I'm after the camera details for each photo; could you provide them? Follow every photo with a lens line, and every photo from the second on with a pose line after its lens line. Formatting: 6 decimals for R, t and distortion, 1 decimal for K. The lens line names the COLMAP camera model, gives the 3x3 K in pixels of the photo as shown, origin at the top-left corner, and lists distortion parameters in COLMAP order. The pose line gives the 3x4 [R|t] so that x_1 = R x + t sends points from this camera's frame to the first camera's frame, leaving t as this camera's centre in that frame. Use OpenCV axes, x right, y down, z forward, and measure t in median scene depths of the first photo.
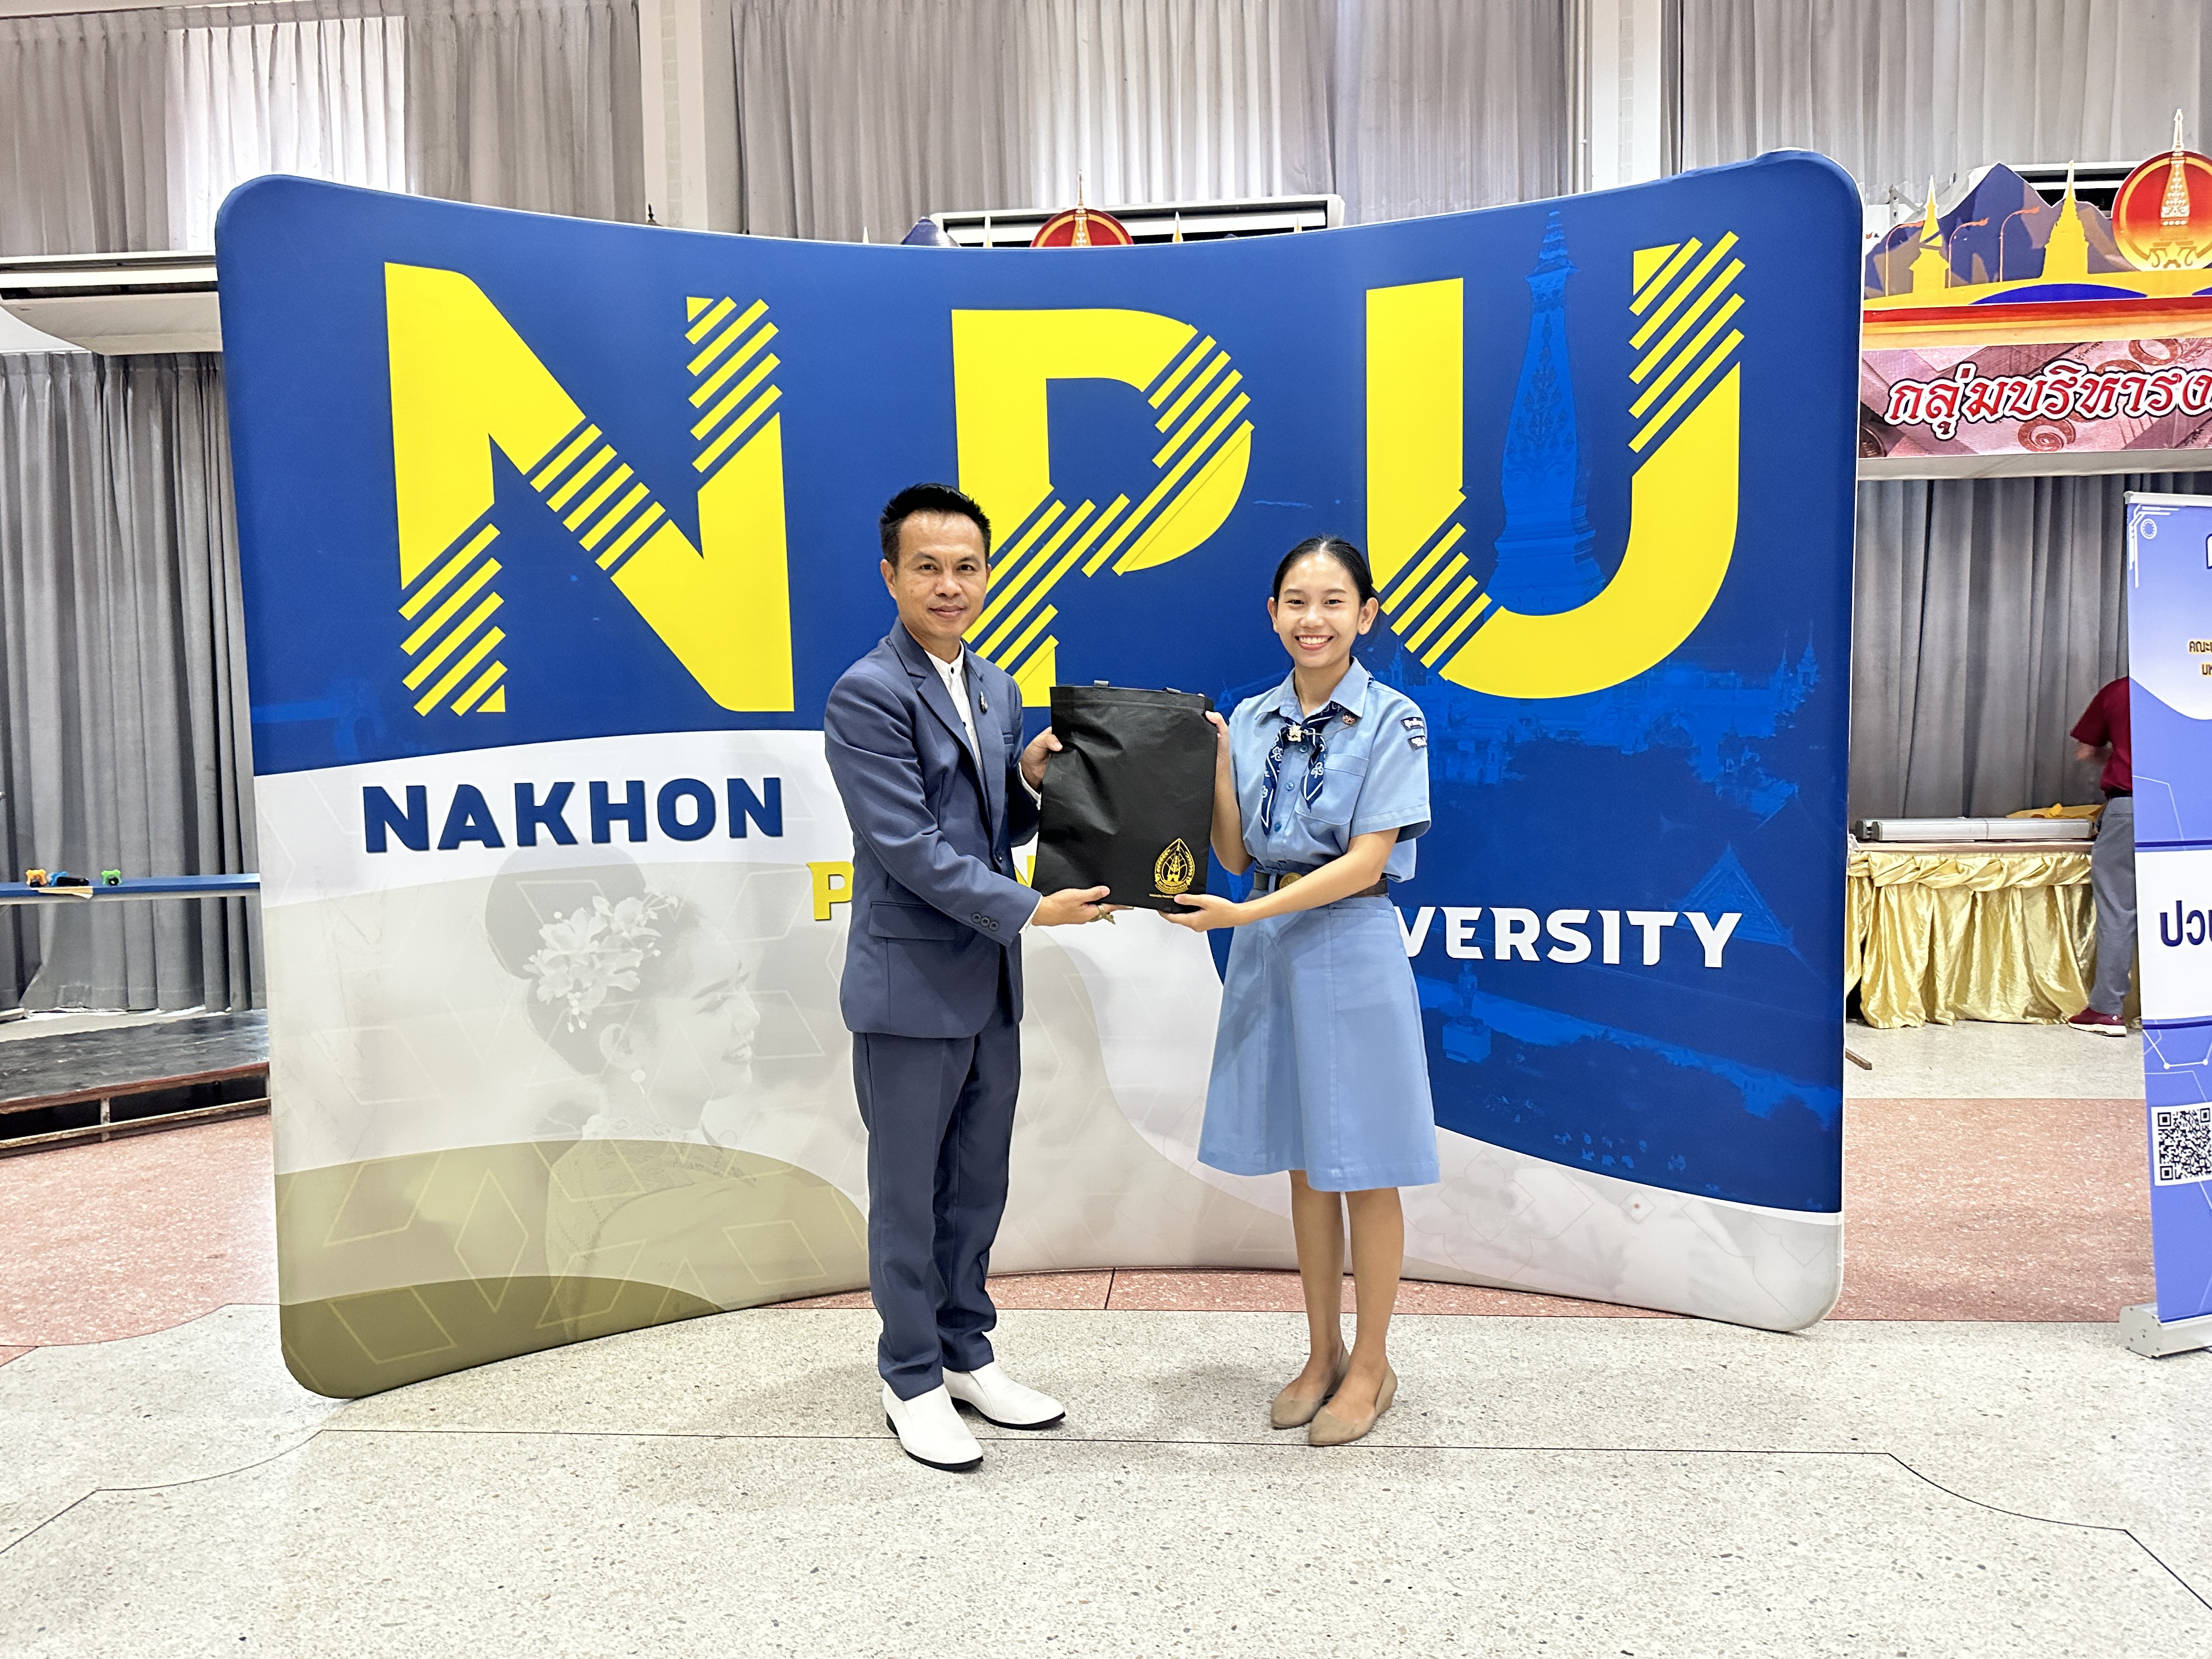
lens RADIAL K [[1544.5, 0, 1120.9], [0, 1544.5, 835.3], [0, 0, 1]] dist [0.014612, -0.021993]
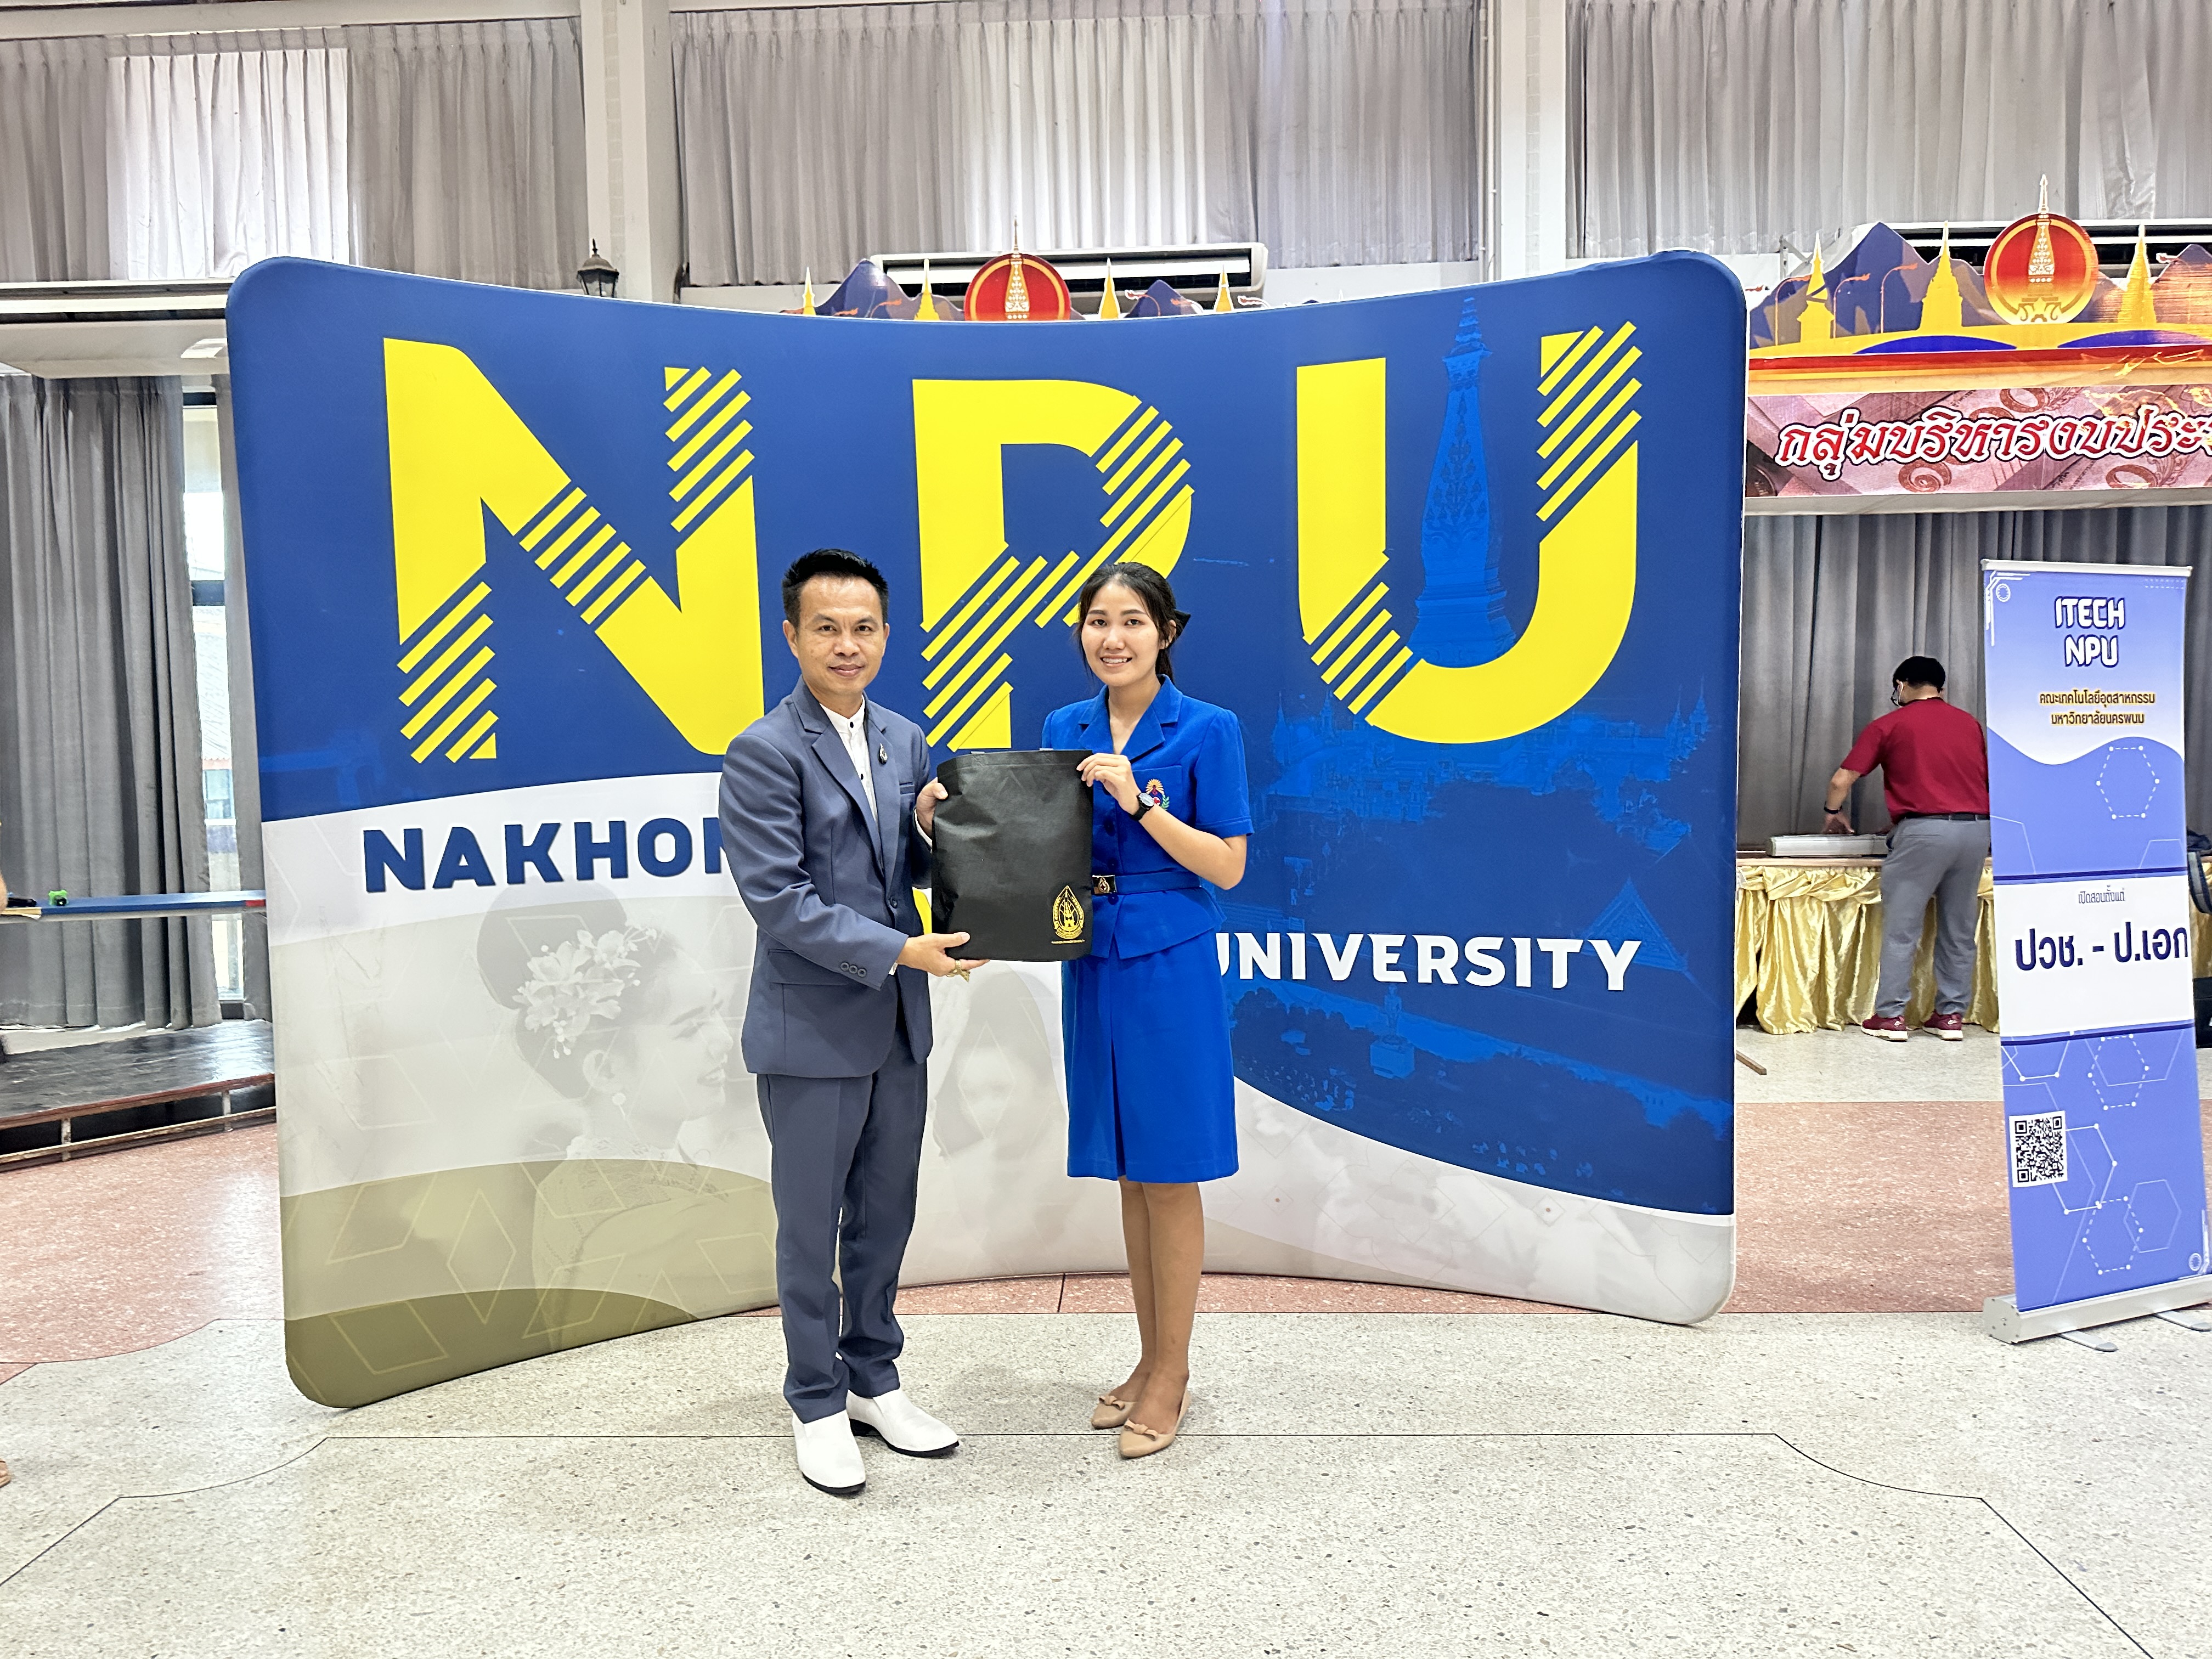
lens RADIAL K [[1544.5, 0, 1094.3], [0, 1544.5, 822.4], [0, 0, 1]] dist [0.018450, -0.026736]
pose [[0.999262, -0.002130, 0.038358, -0.027168], [0.002409, 0.999971, -0.007219, -0.026388], [-0.038342, 0.007306, 0.999238, -0.077808]]
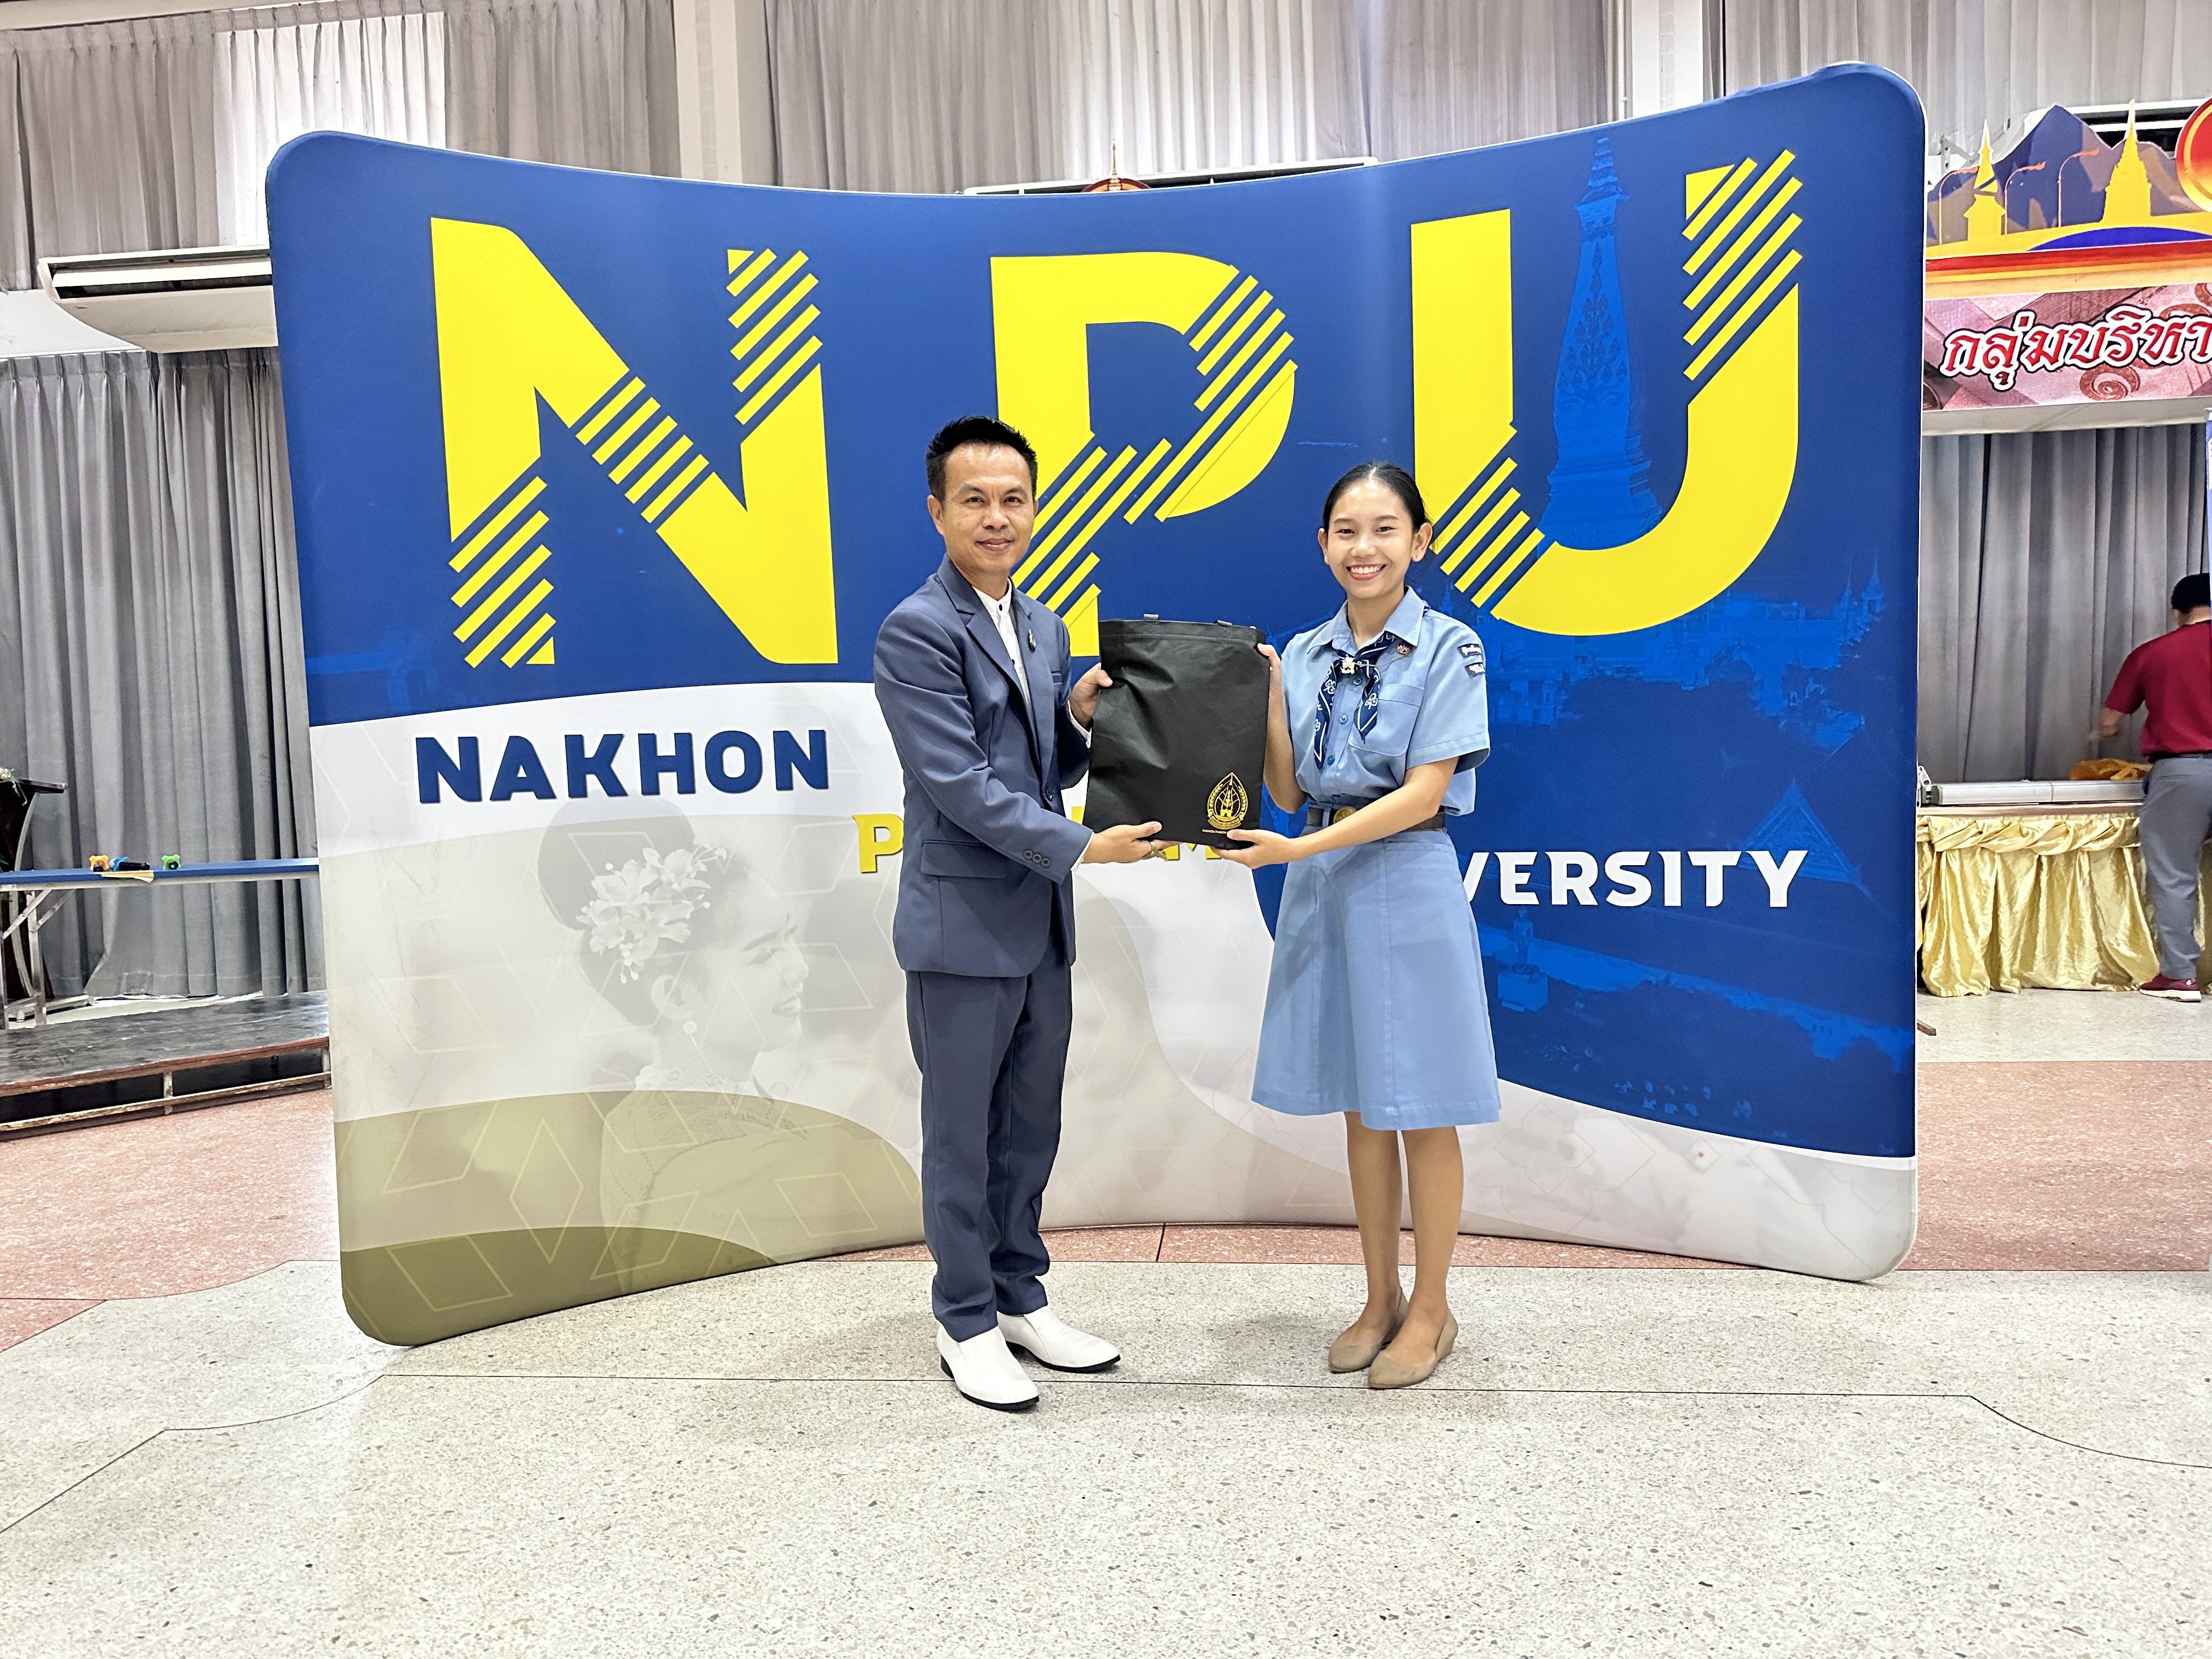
lens RADIAL K [[1544.5, 0, 1099.1], [0, 1544.5, 835.5], [0, 0, 1]] dist [0.013584, -0.020975]
pose [[0.999249, -0.011798, -0.036903, -0.008241], [0.011756, 0.999930, -0.001350, 0.036544], [0.036917, 0.000915, 0.999318, 0.009212]]
